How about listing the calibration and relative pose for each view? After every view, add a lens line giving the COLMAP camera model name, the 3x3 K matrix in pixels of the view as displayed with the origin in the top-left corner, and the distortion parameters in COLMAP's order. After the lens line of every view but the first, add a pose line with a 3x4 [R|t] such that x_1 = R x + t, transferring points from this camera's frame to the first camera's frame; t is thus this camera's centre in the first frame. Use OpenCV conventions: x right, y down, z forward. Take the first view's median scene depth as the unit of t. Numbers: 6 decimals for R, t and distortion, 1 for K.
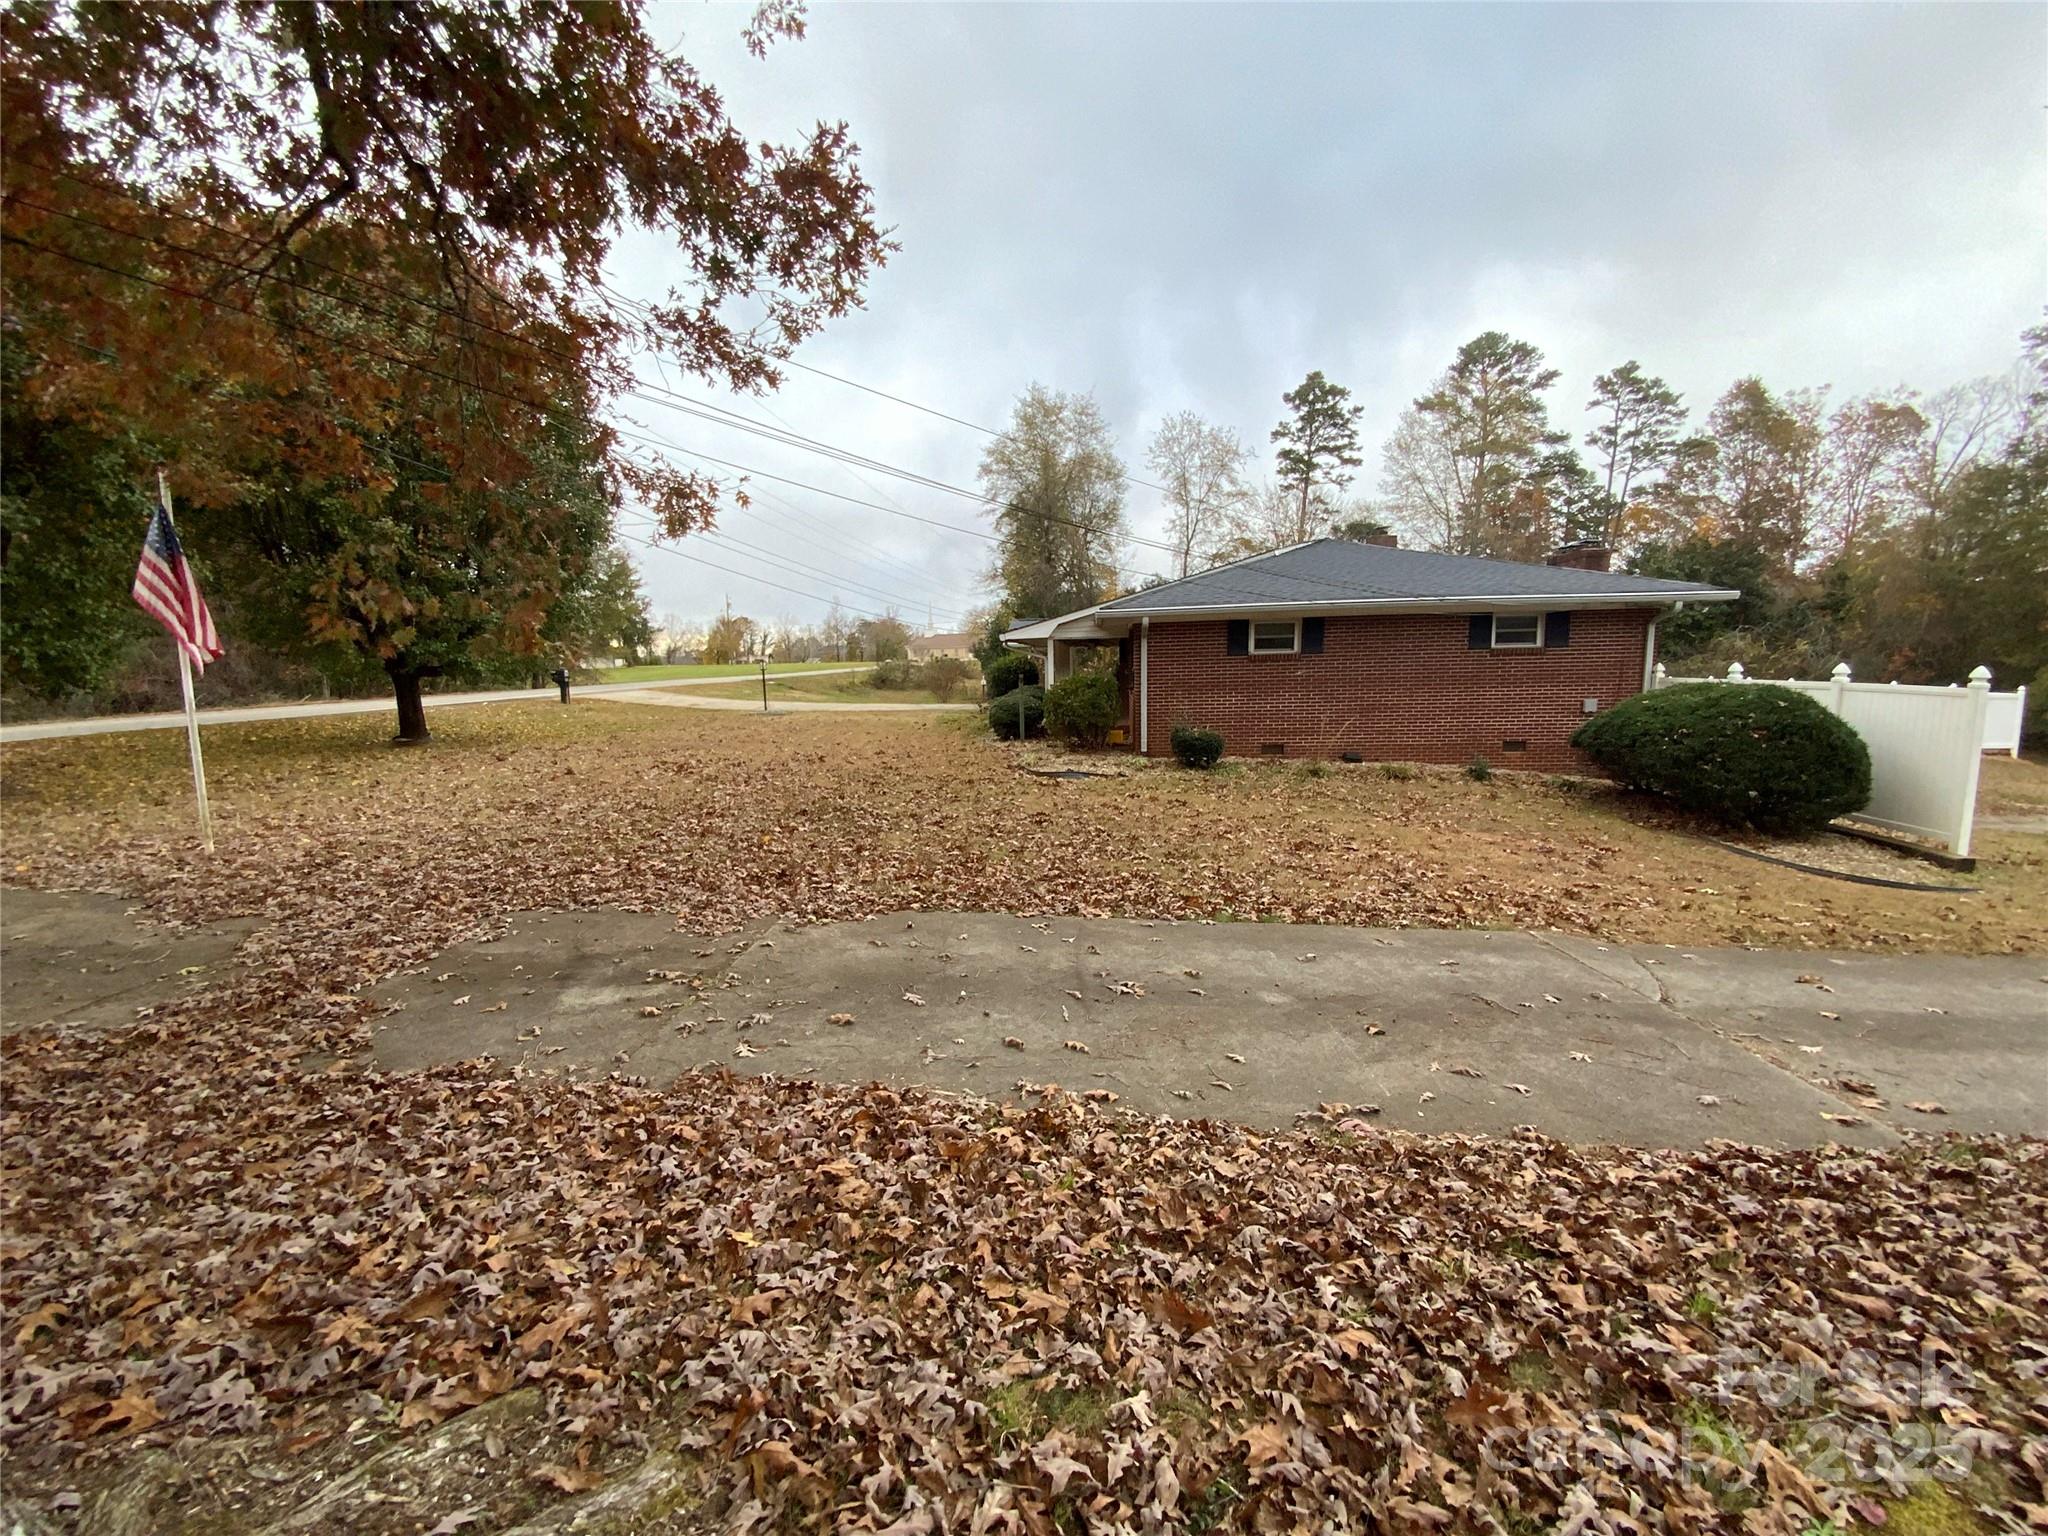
lens RADIAL K [[826.9, 0, 1059.9], [0, 826.9, 762.5], [0, 0, 1]] dist [0.019524, -0.016015]
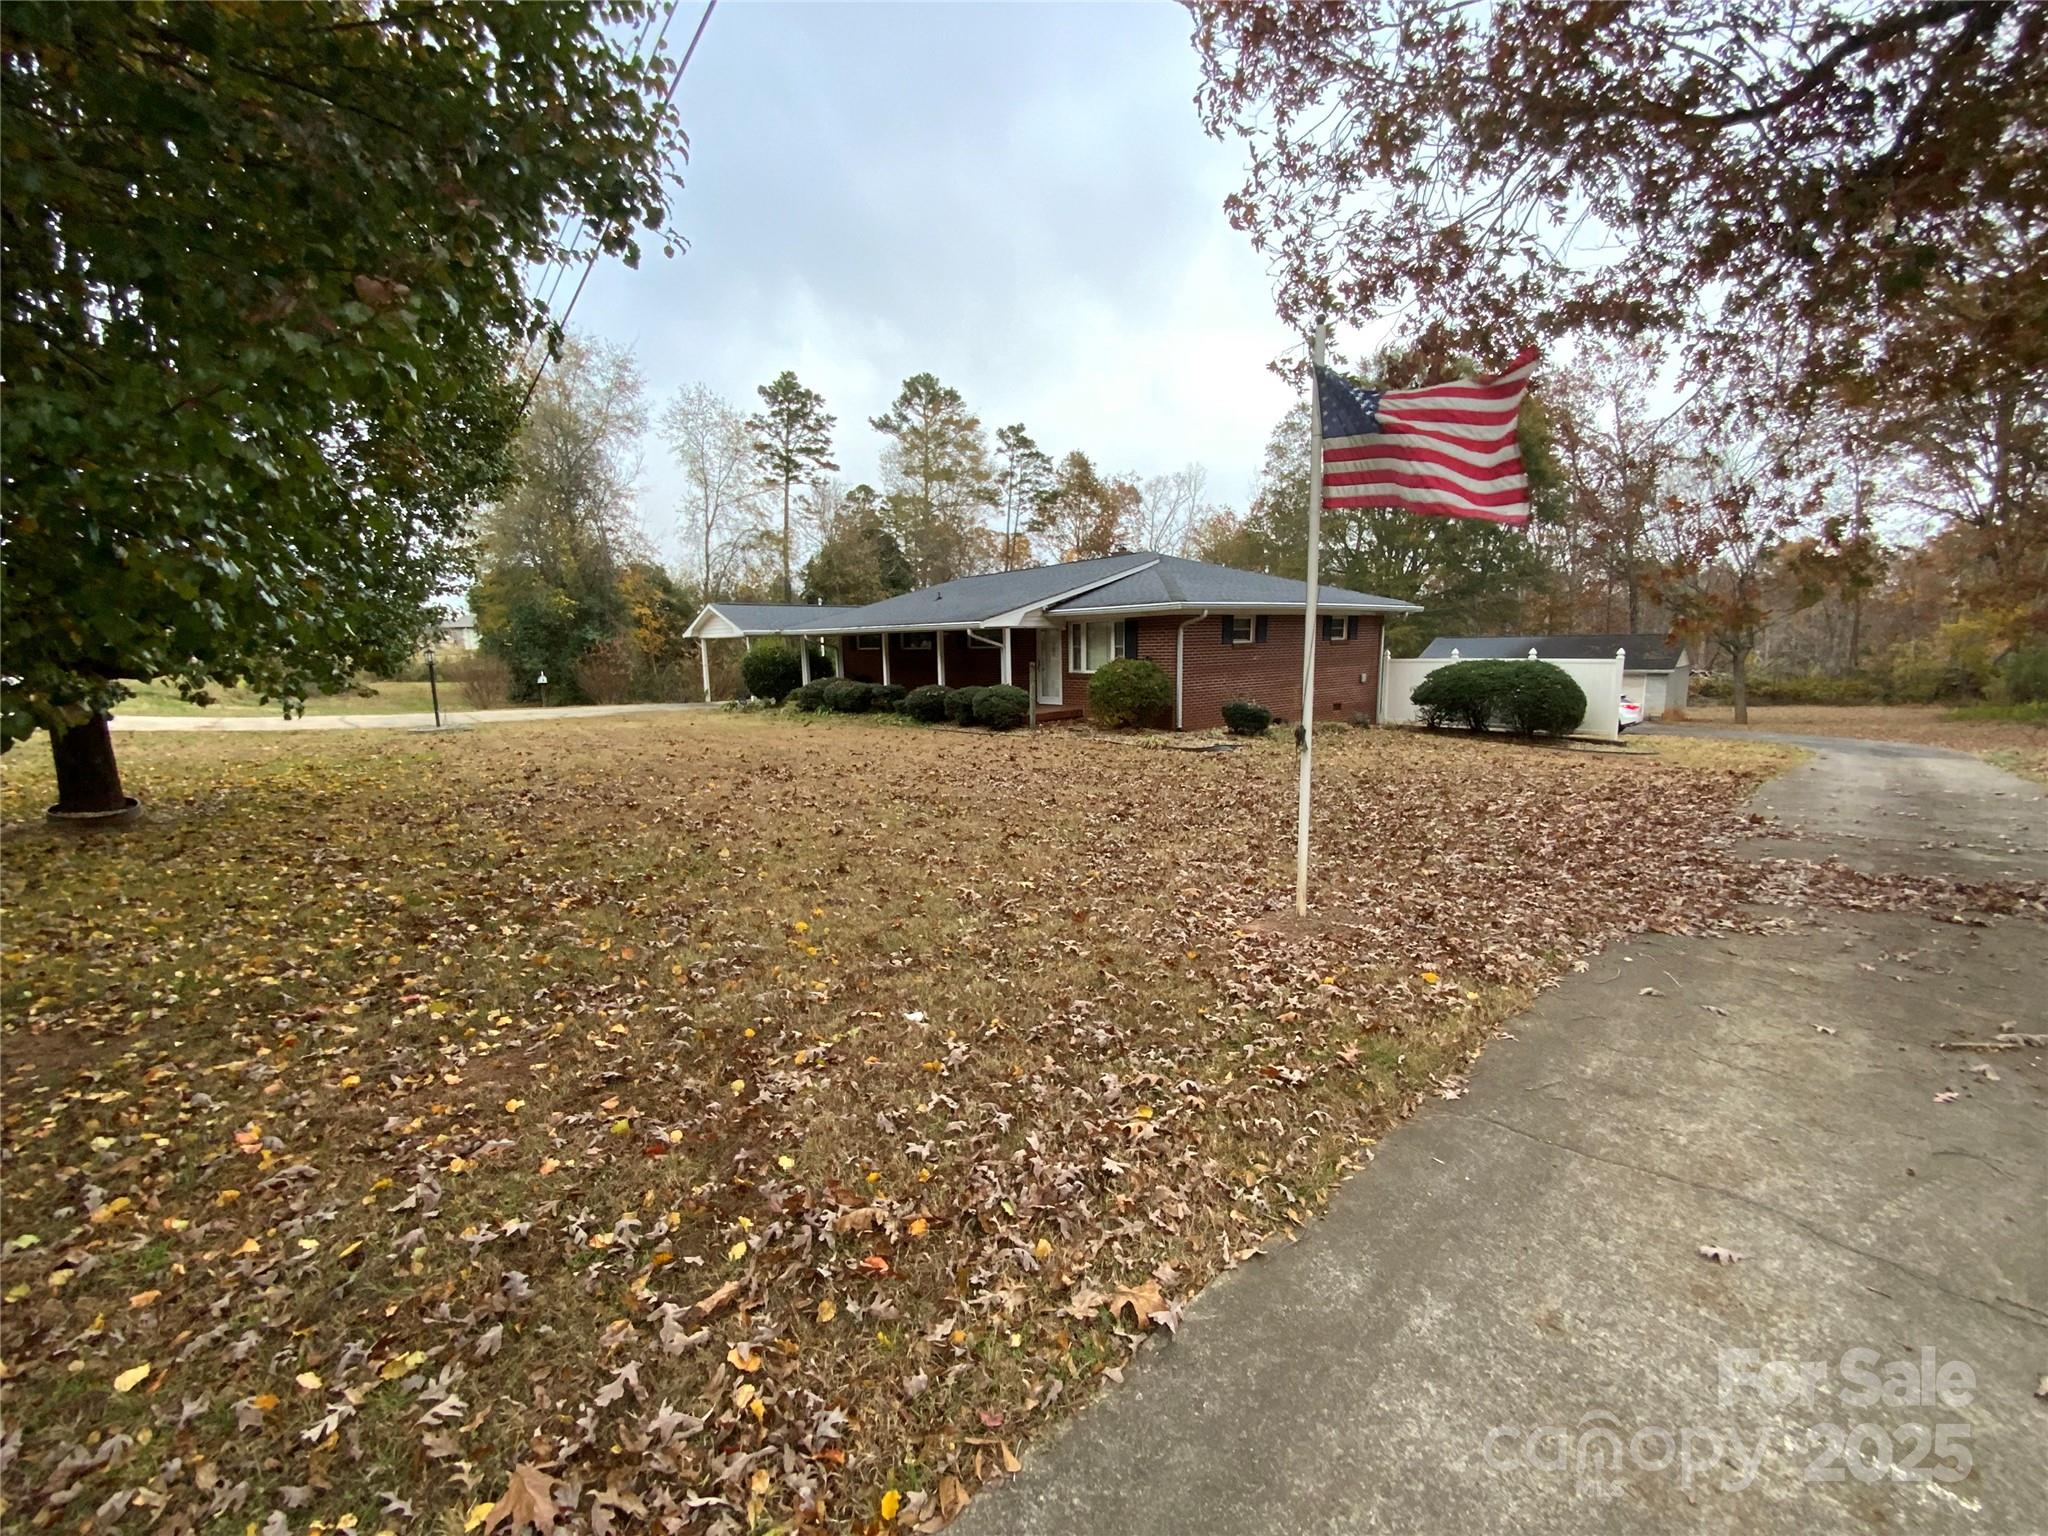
lens RADIAL K [[826.9, 0, 1059.9], [0, 826.9, 762.5], [0, 0, 1]] dist [0.019524, -0.016015]
pose [[0.692518, -0.096834, 0.714872, -0.229035], [0.098818, 0.994343, 0.038962, -0.006943], [-0.714601, 0.043661, 0.698169, 0.087773]]
